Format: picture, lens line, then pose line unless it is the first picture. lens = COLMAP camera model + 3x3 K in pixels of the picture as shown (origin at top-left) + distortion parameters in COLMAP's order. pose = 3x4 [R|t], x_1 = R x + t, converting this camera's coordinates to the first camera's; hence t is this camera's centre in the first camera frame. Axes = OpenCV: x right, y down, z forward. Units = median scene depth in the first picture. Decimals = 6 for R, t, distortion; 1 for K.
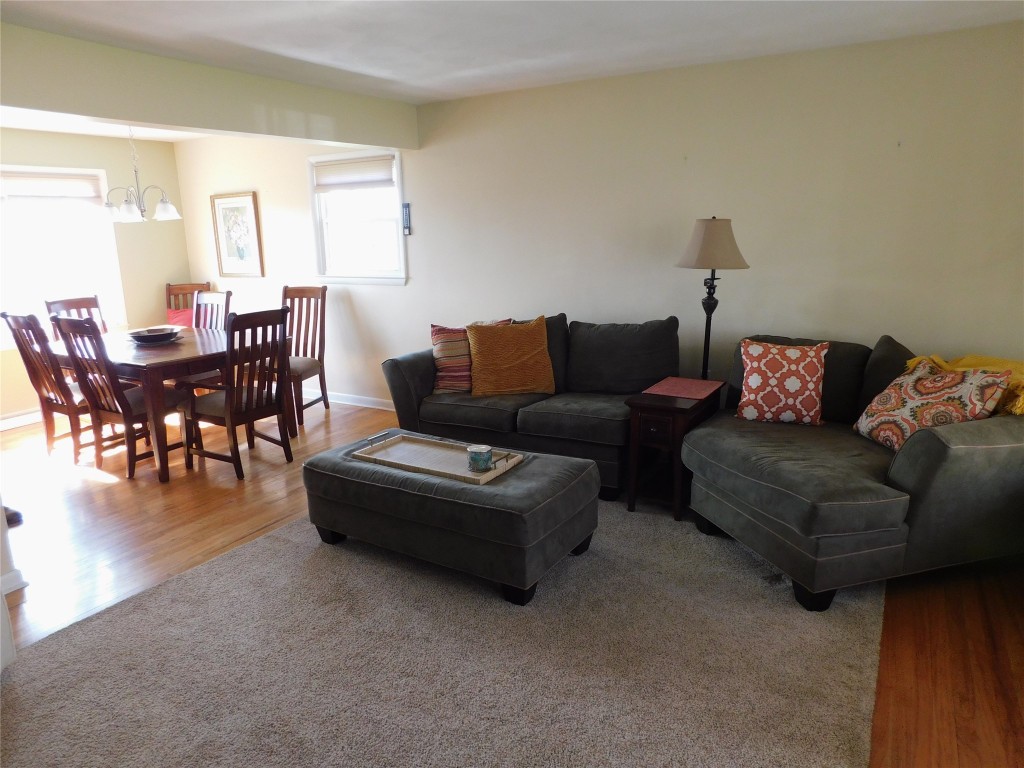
lens RADIAL K [[675.8, 0, 511.8], [0, 675.8, 379.1], [0, 0, 1]] dist [-0.061124, 0.042533]
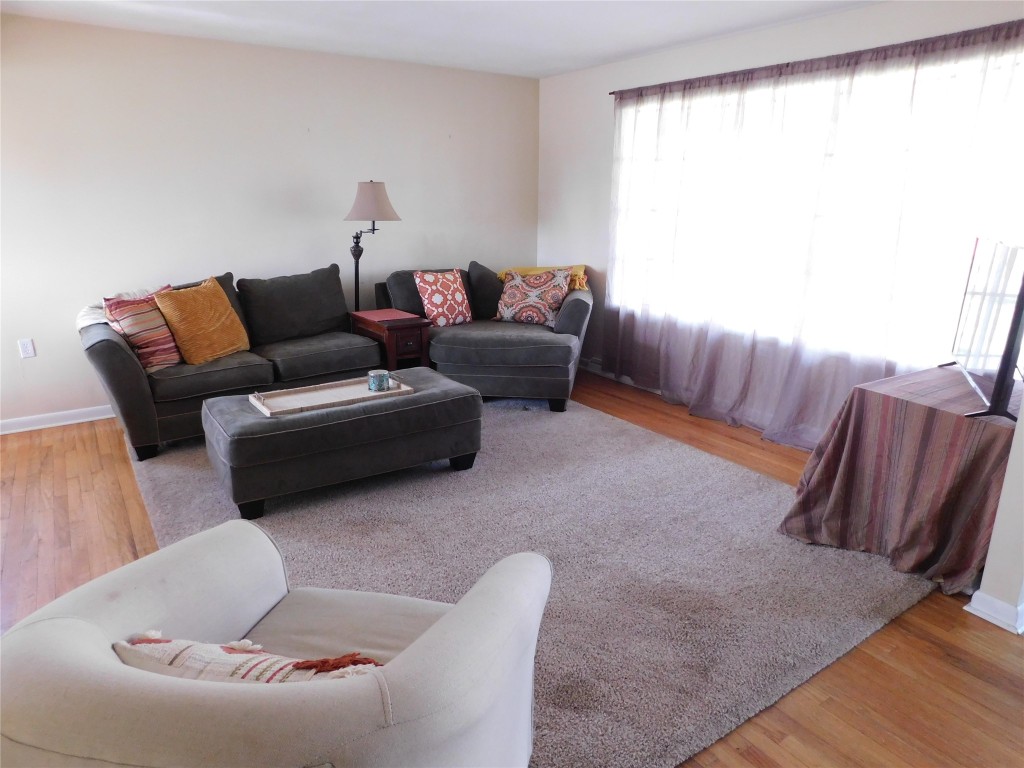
lens RADIAL K [[675.8, 0, 509.0], [0, 675.8, 386.6], [0, 0, 1]] dist [-0.061124, 0.042533]
pose [[0.429099, -0.220935, 0.875821, -0.716013], [0.187873, 0.970249, 0.152709, -0.005670], [-0.883503, 0.099015, 0.457841, 0.201457]]
